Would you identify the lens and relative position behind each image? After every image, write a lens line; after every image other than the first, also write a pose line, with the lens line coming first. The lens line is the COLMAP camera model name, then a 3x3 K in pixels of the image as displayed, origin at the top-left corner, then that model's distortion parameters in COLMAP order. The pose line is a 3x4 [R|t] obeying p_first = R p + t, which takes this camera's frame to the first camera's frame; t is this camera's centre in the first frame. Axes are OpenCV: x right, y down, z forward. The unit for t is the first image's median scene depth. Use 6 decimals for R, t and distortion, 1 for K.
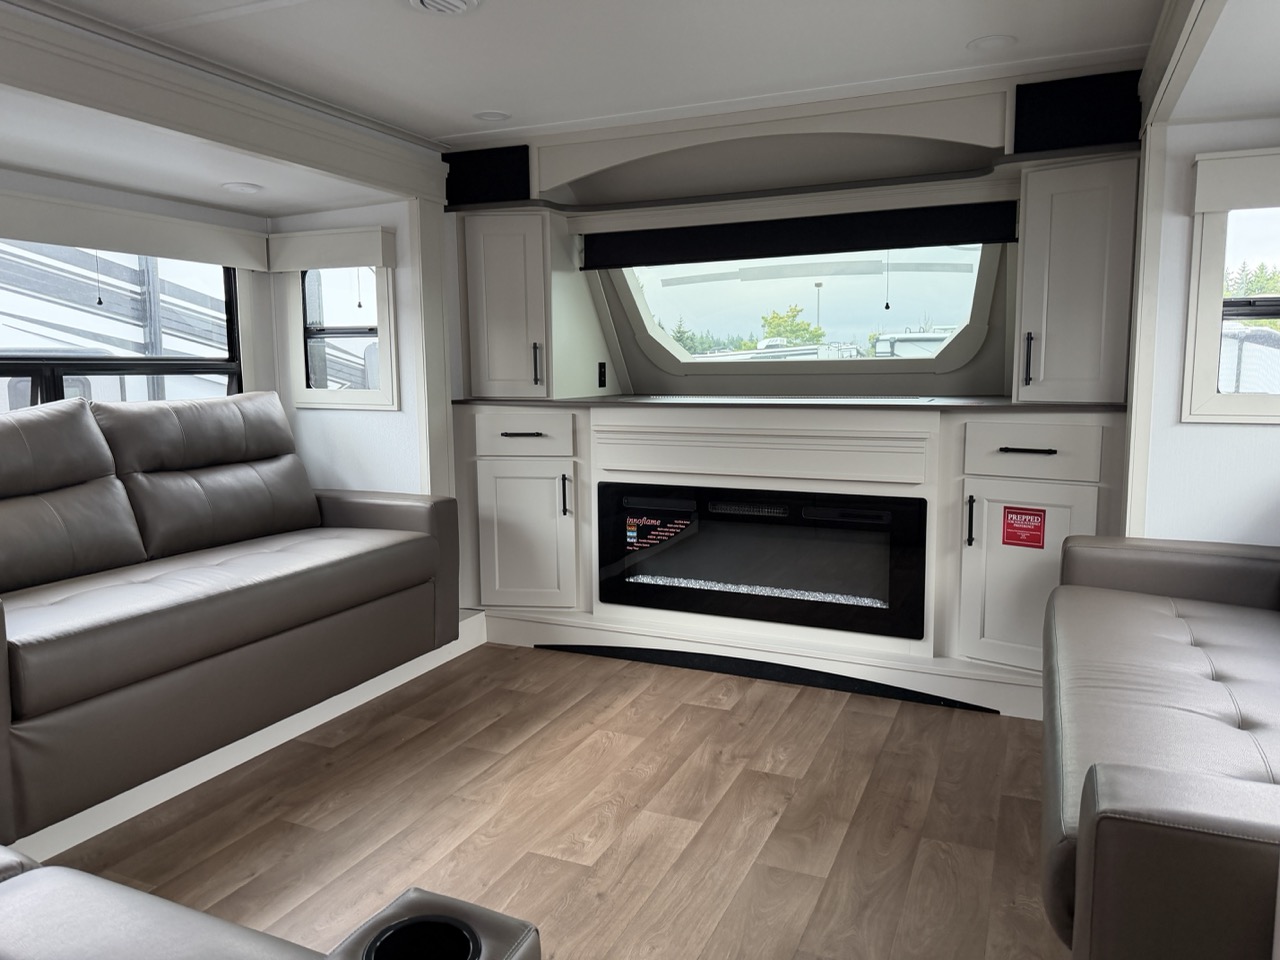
lens RADIAL K [[899.9, 0, 652.0], [0, 899.9, 471.3], [0, 0, 1]] dist [0.051215, -0.063322]
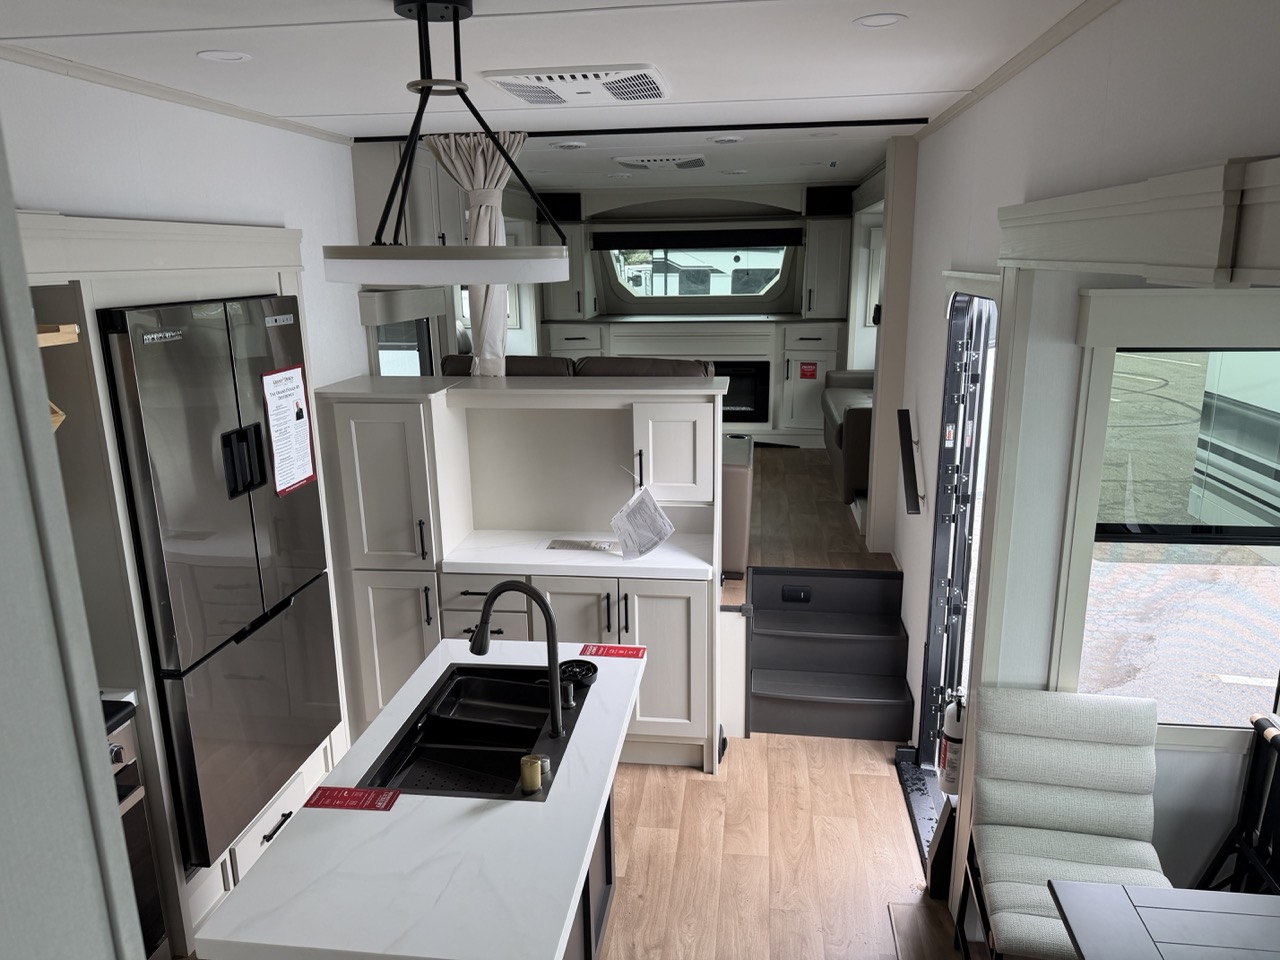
lens RADIAL K [[899.9, 0, 640.7], [0, 899.9, 487.3], [0, 0, 1]] dist [0.051215, -0.063322]
pose [[0.962758, -0.072181, 0.260550, -0.626677], [0.036189, 0.989436, 0.140383, 0.013917], [-0.267930, -0.125725, 0.955200, -1.140471]]
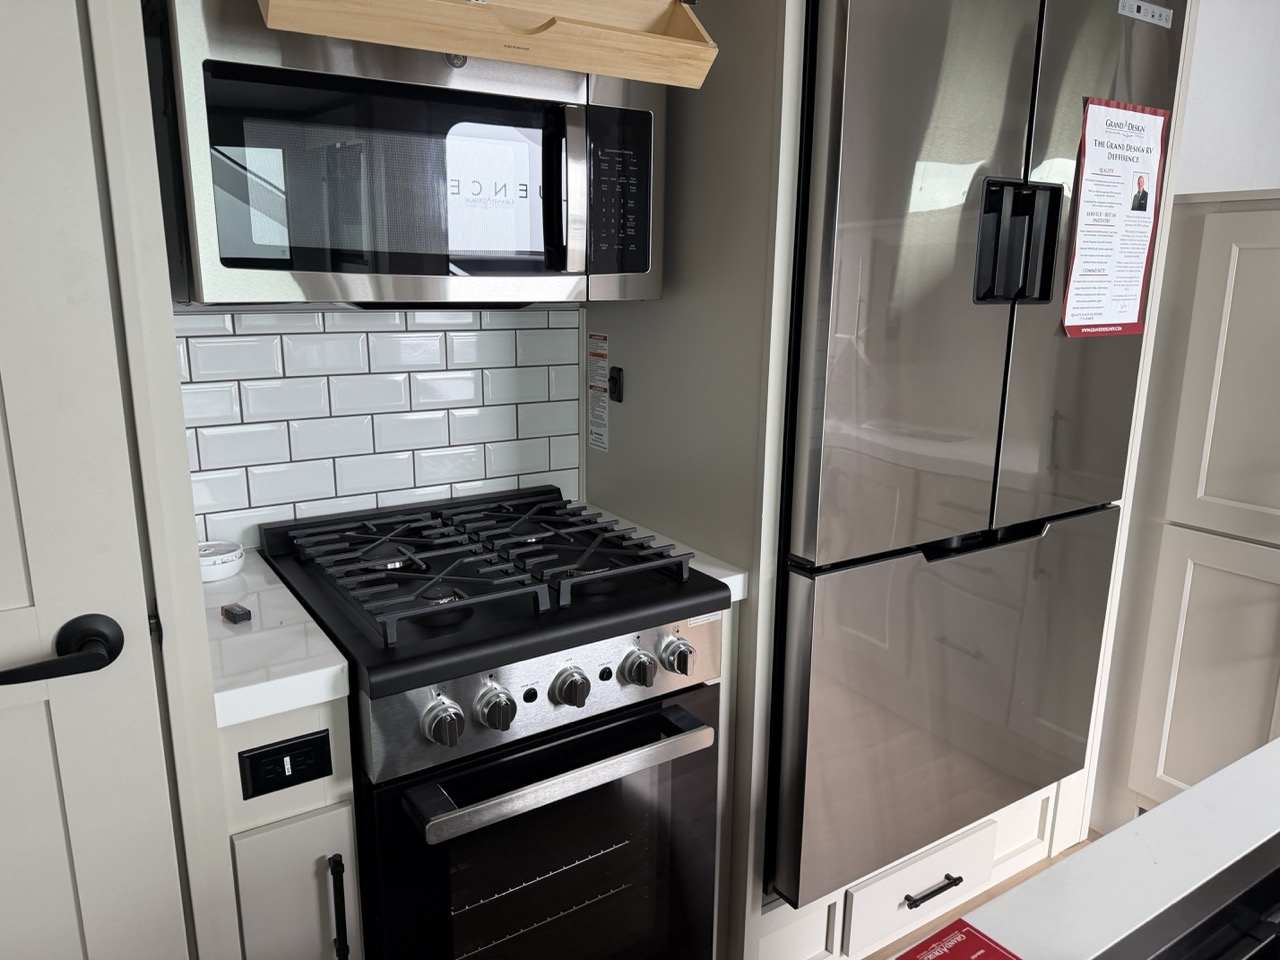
lens RADIAL K [[899.9, 0, 644.9], [0, 899.9, 484.3], [0, 0, 1]] dist [0.051215, -0.063322]
pose [[0.833302, 0.144005, -0.533733, -0.656649], [-0.080345, 0.986773, 0.140797, 0.186310], [0.546949, -0.074444, 0.833850, -0.680043]]
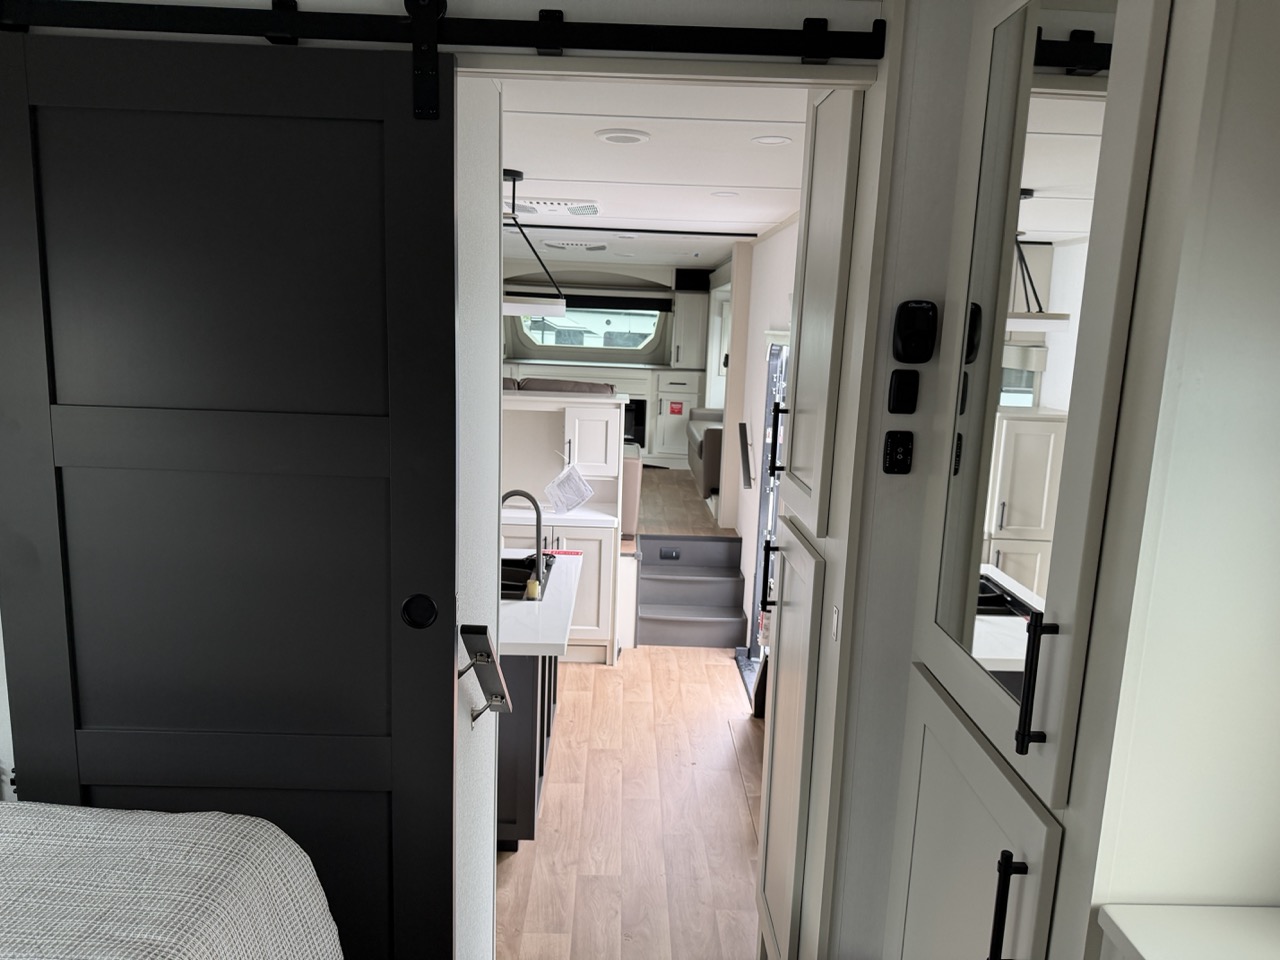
lens RADIAL K [[899.9, 0, 651.9], [0, 899.9, 497.7], [0, 0, 1]] dist [0.051215, -0.063322]
pose [[0.907056, -0.038249, 0.419270, -0.906557], [0.001659, 0.996181, 0.087291, 0.090397], [-0.421007, -0.078482, 0.903655, -1.660059]]
